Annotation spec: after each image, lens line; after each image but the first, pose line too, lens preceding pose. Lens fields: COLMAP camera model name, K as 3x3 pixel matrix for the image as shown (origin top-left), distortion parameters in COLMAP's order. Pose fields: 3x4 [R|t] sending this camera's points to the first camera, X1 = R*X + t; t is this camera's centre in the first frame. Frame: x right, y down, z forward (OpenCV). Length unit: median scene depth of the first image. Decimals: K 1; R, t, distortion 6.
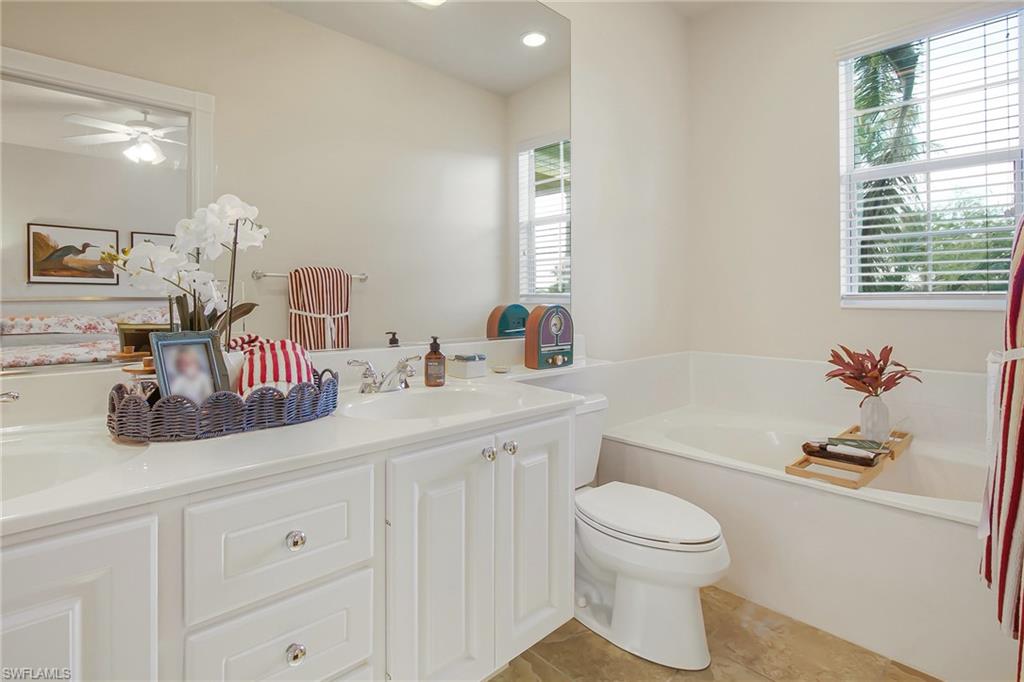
lens RADIAL K [[510.2, 0, 506.3], [0, 510.2, 288.4], [0, 0, 1]] dist [-0.015585, 0.010270]
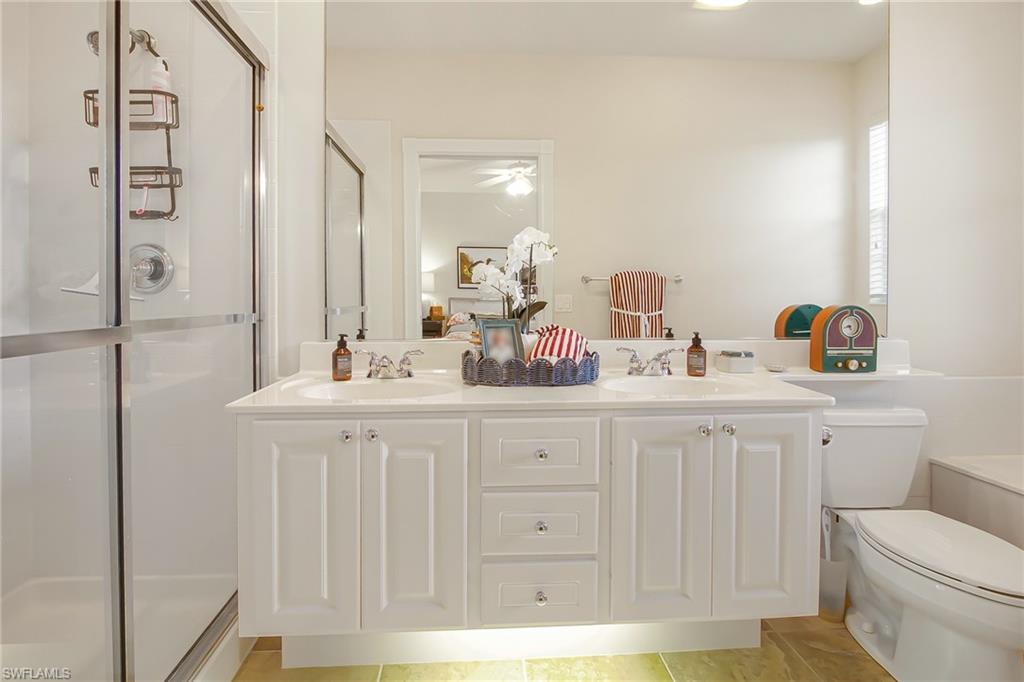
lens RADIAL K [[510.2, 0, 506.3], [0, 510.2, 288.4], [0, 0, 1]] dist [-0.015585, 0.010270]
pose [[0.779467, -0.012858, -0.626311, 0.221006], [0.012012, 0.999912, -0.005578, -0.000452], [0.626328, -0.003176, 0.779553, -0.125838]]
